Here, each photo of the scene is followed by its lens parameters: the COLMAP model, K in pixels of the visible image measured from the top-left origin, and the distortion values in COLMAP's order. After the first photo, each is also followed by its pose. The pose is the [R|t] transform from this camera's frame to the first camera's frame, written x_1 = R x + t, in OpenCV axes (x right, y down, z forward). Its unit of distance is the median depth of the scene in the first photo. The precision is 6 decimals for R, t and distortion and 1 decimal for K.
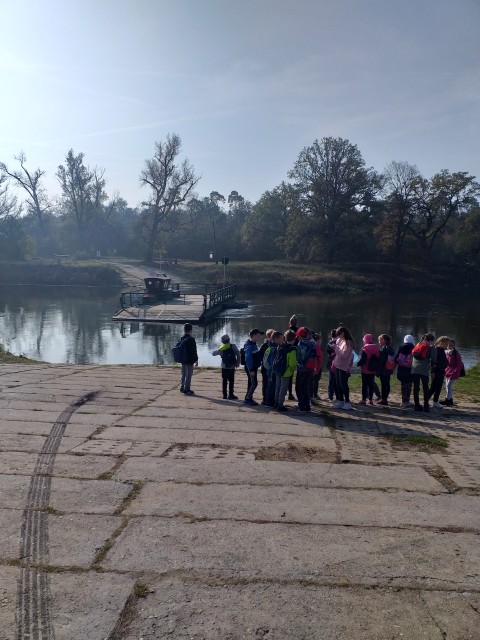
lens RADIAL K [[526.7, 0, 240.0], [0, 526.7, 320.0], [0, 0, 1]] dist [-0.032493, -0.004130]
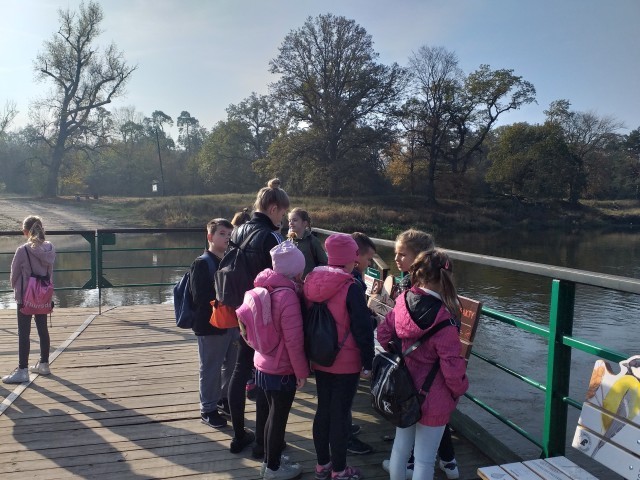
lens RADIAL K [[526.7, 0, 320.0], [0, 526.7, 240.0], [0, 0, 1]] dist [-0.032493, -0.004130]
pose [[0.969786, -0.030795, 0.242007, -0.015559], [0.045594, 0.997401, -0.055791, -0.011646], [-0.239660, 0.065139, 0.968669, 0.323776]]
